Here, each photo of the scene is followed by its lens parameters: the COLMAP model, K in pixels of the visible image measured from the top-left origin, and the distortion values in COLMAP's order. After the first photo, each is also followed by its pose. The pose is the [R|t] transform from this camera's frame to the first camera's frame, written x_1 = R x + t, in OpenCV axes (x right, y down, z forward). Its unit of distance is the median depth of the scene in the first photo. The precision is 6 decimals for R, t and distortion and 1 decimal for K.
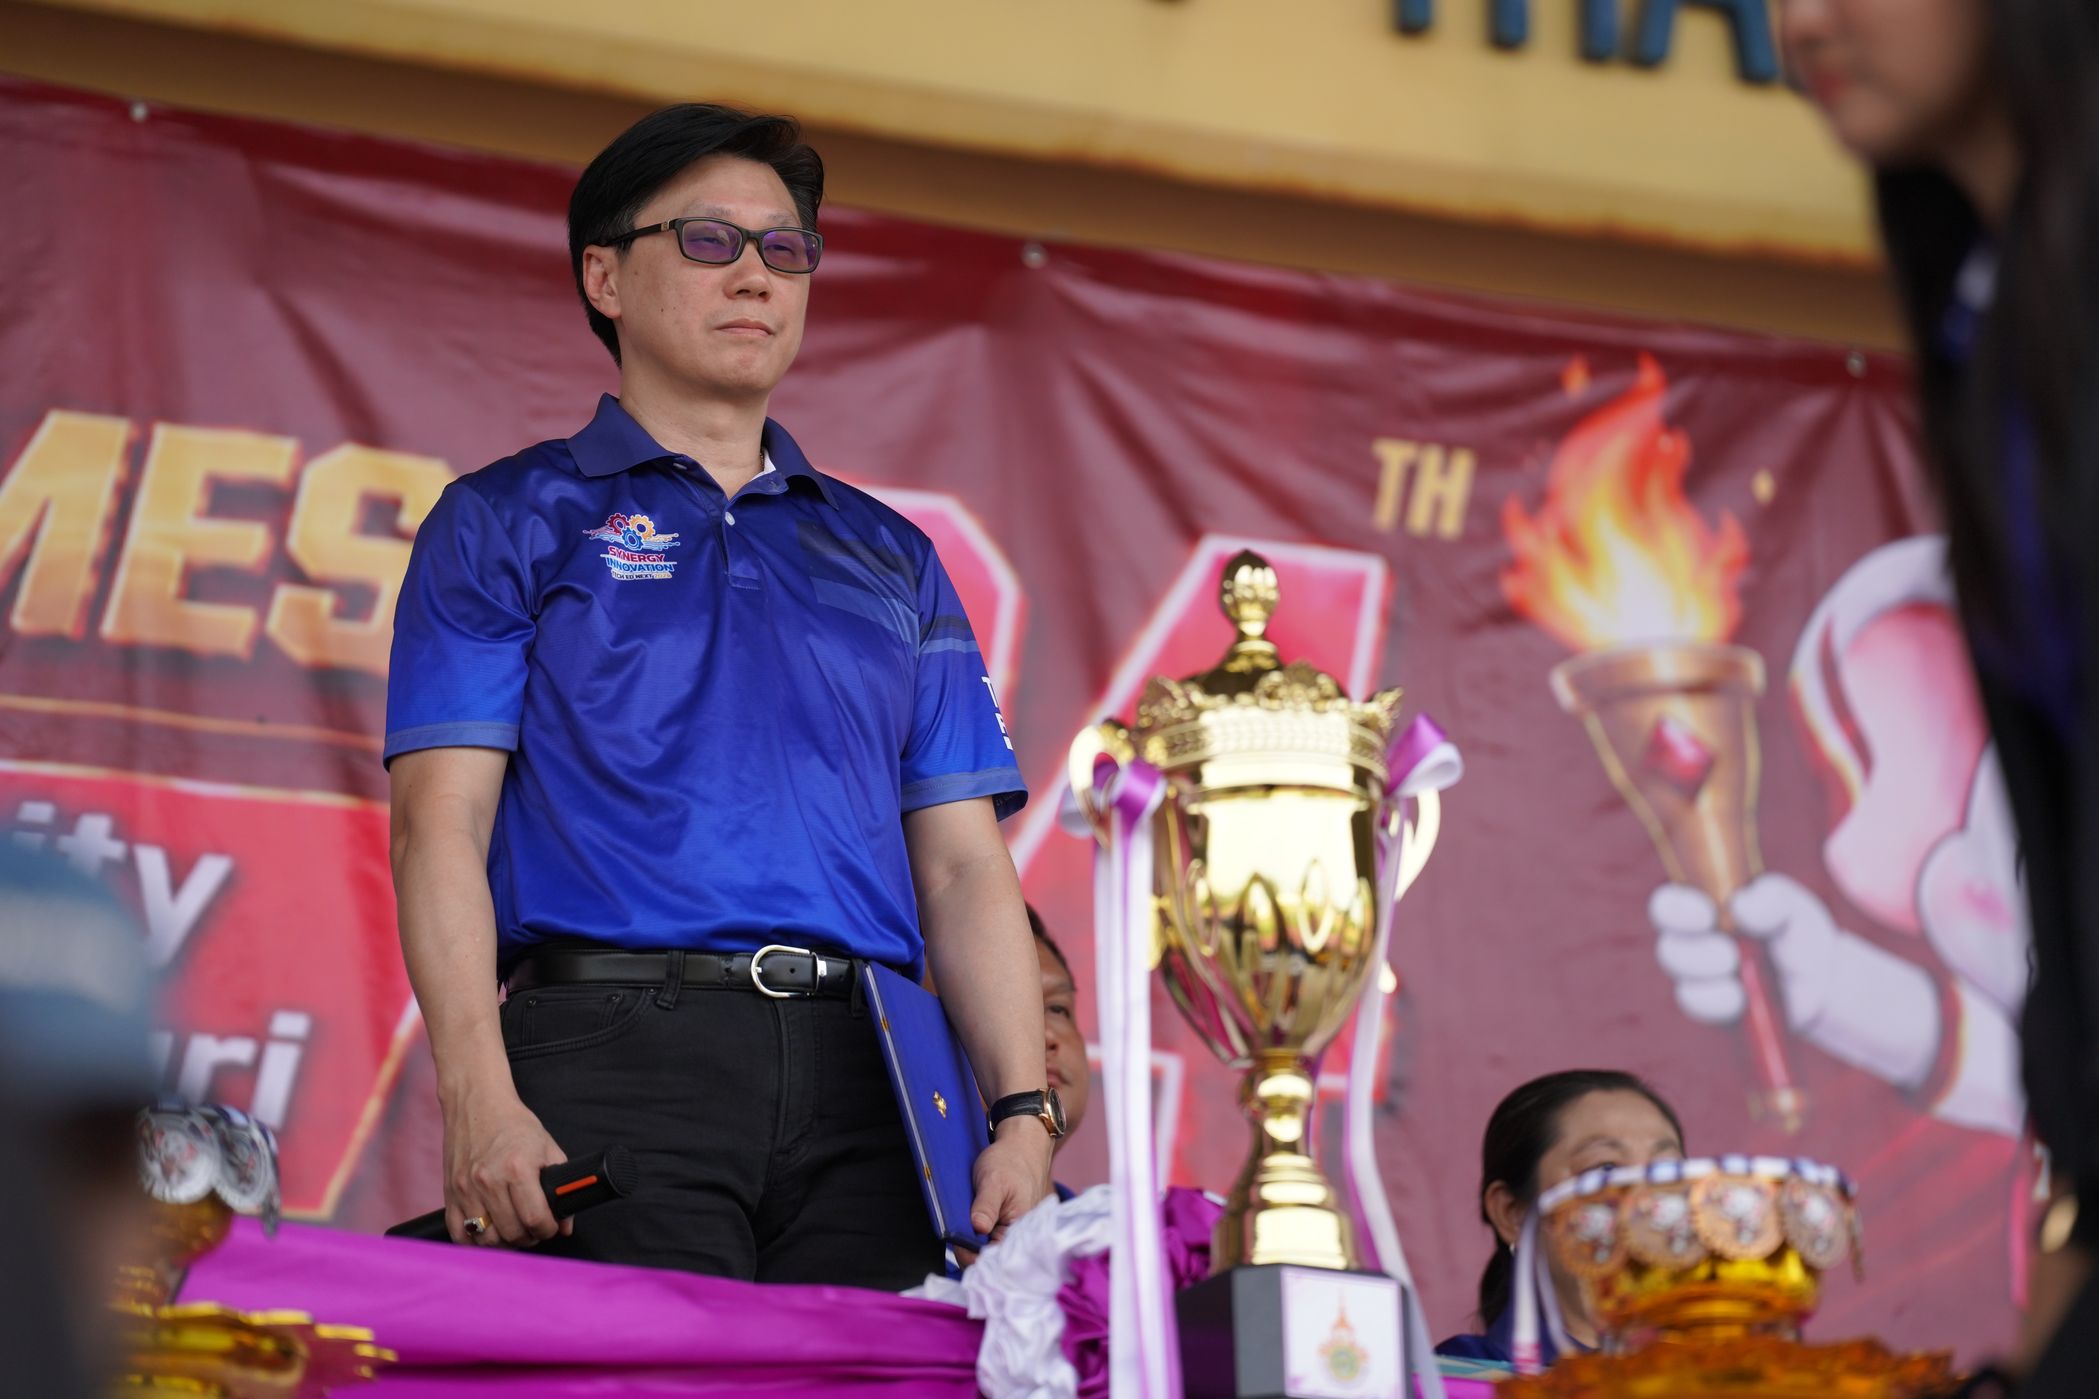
lens RADIAL K [[11370.7, 0, 1049.5], [0, 11370.7, 699.5], [0, 0, 1]] dist [2.611850, -13.630256]
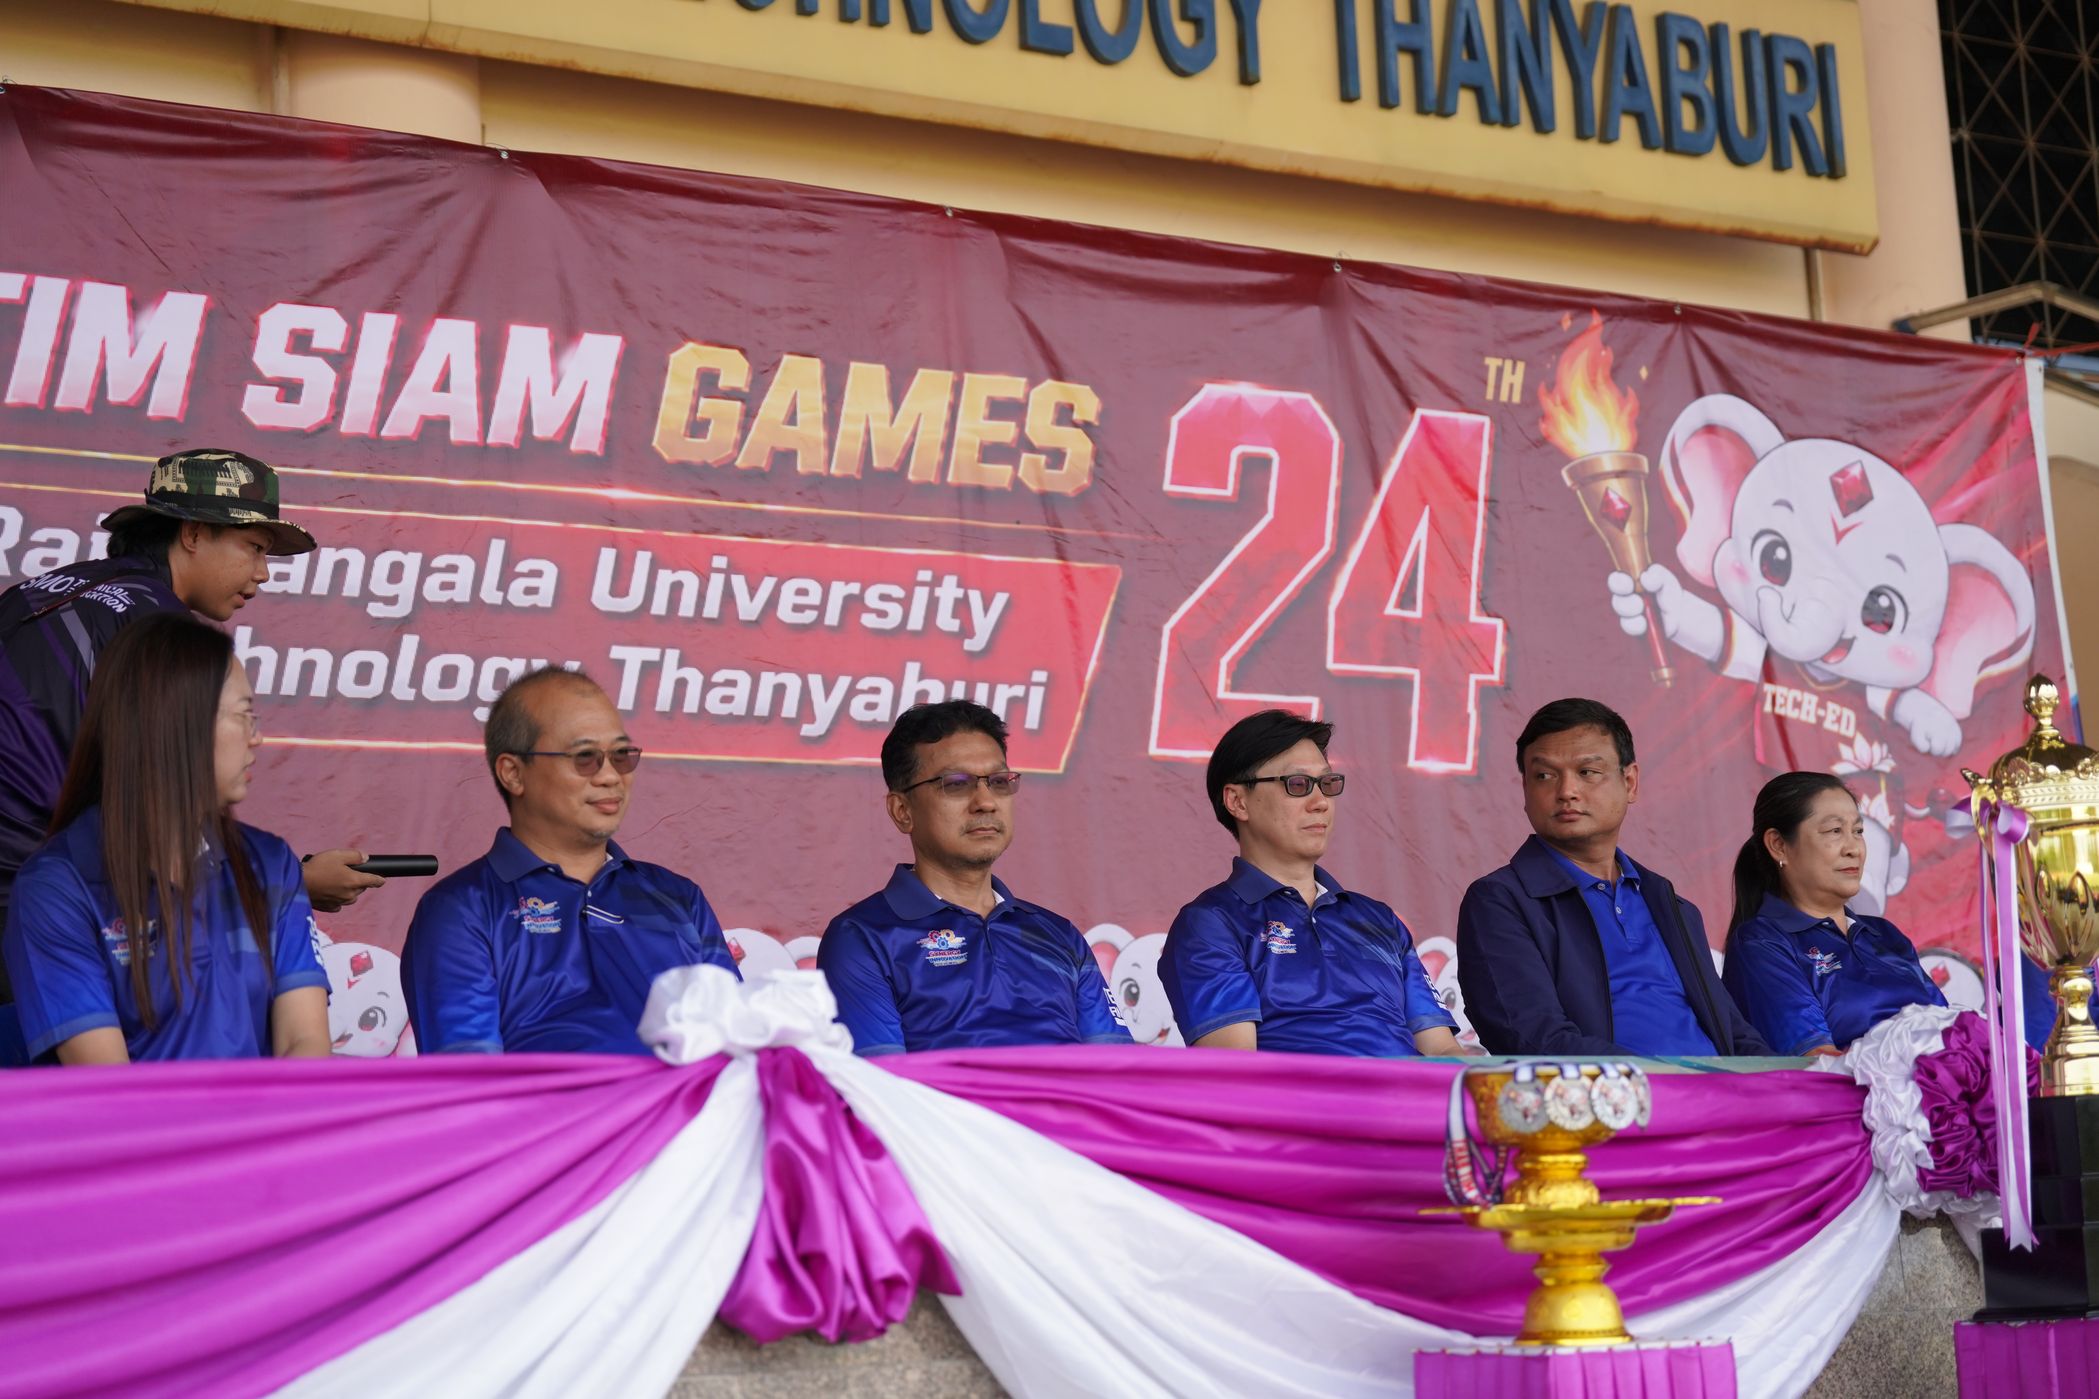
lens RADIAL K [[4255.6, 0, 1049.5], [0, 4255.6, 699.5], [0, 0, 1]] dist [0.040530, -0.021071]
pose [[0.989563, -0.000277, 0.144097, -0.163414], [-0.020758, 0.989293, 0.144457, -0.072202], [-0.142595, -0.145941, 0.978963, 0.252056]]
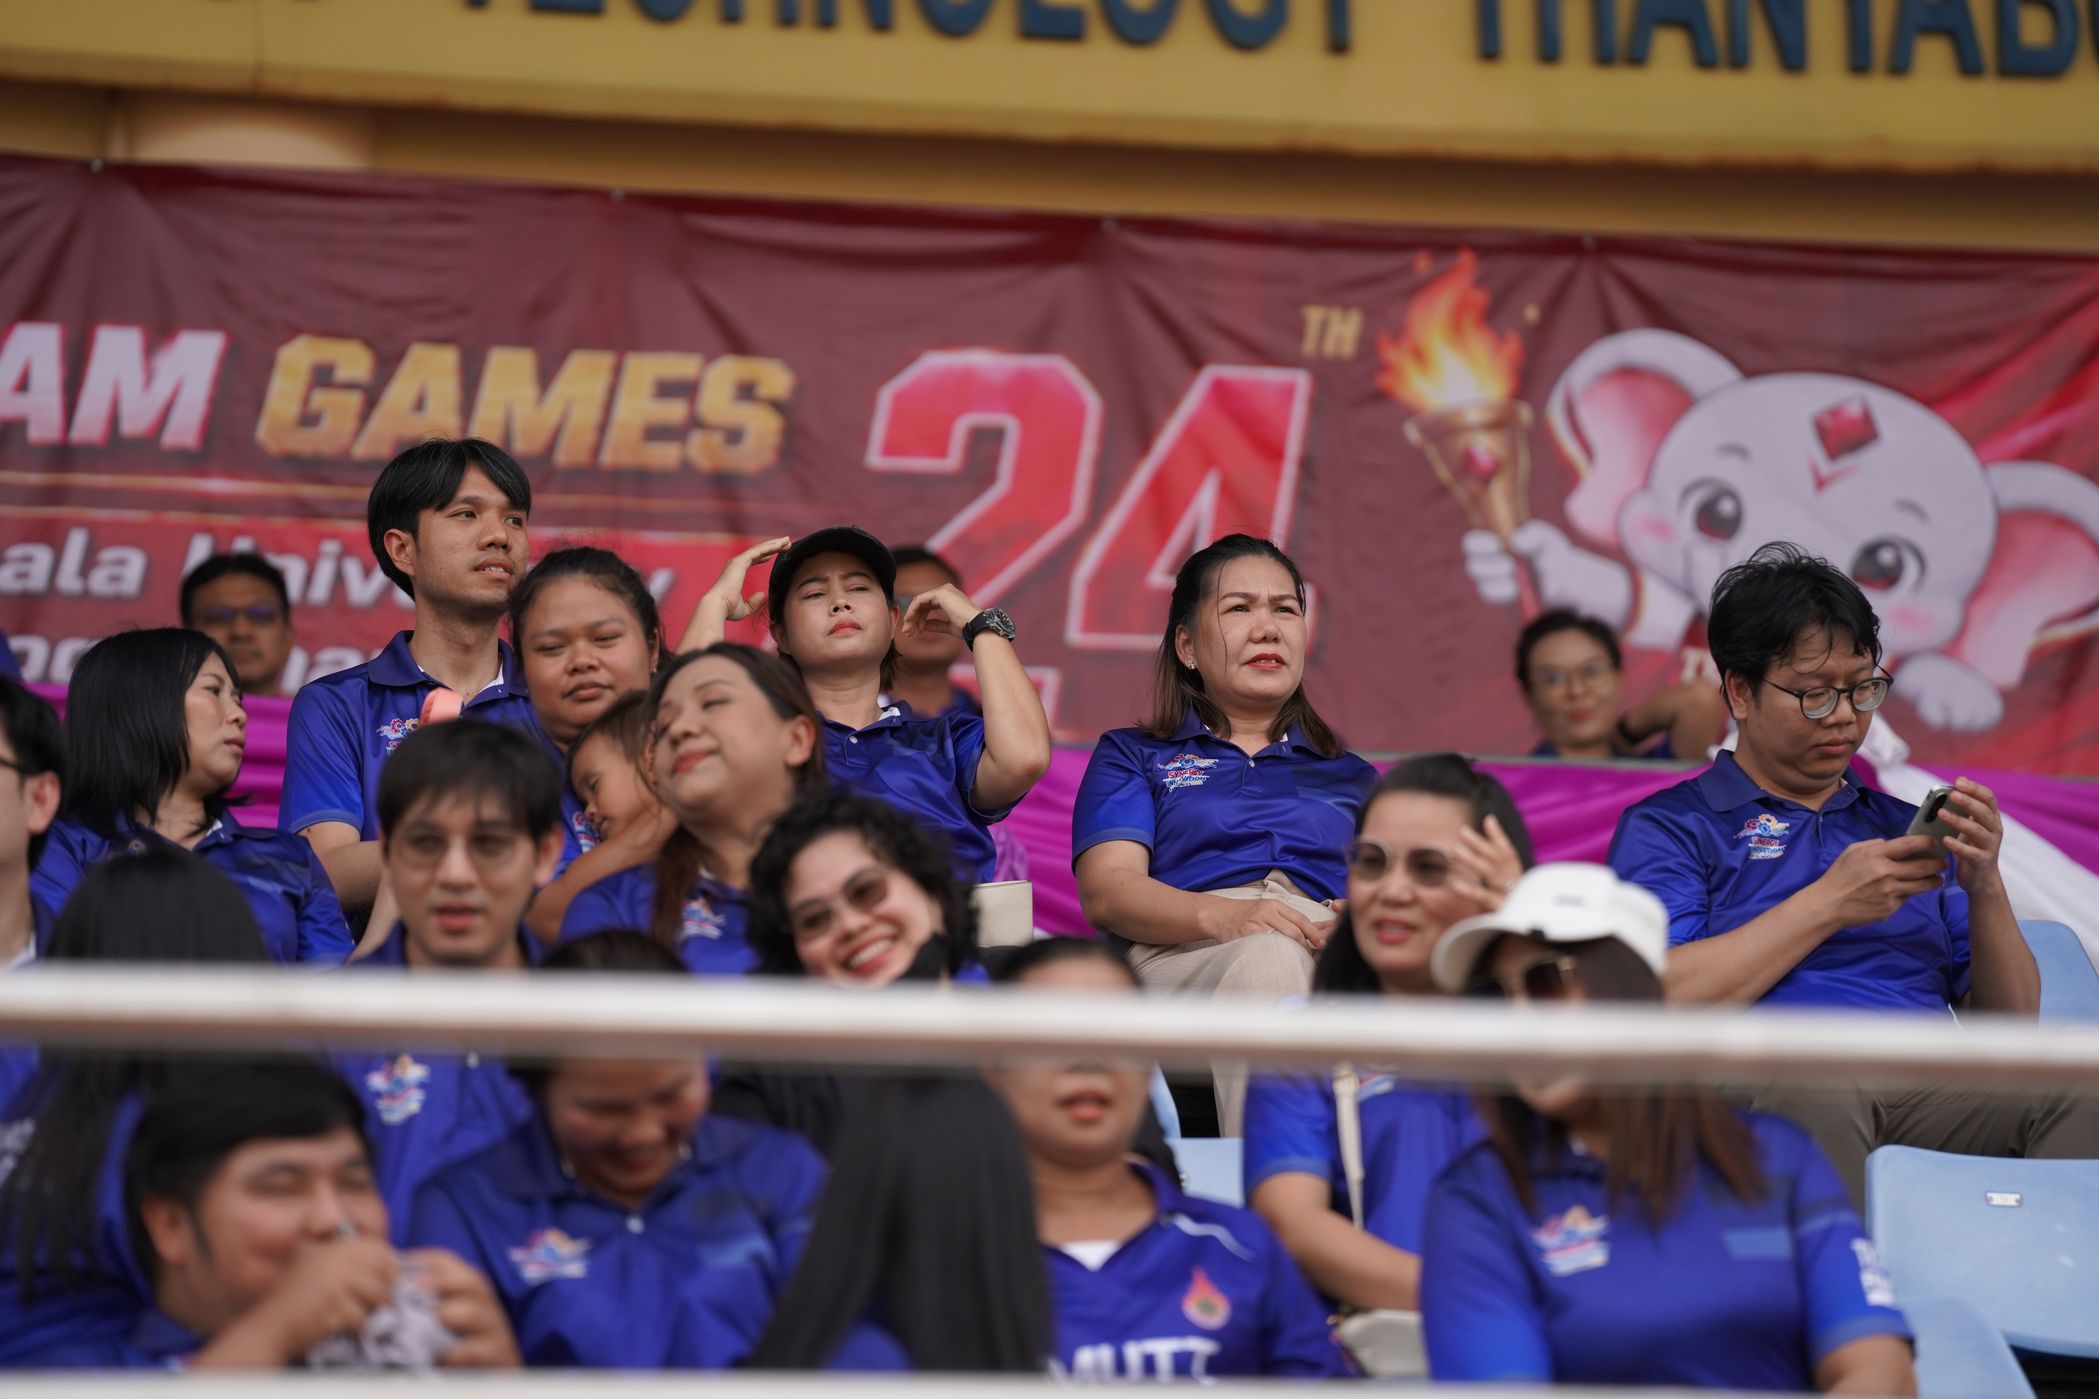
lens RADIAL K [[11370.7, 0, 1049.5], [0, 11370.7, 699.5], [0, 0, 1]] dist [2.611850, -13.630256]
pose [[0.977752, -0.072372, -0.196884, 0.358343], [0.075604, 0.997098, 0.008939, 0.021951], [0.195666, -0.023626, 0.980386, -0.863984]]
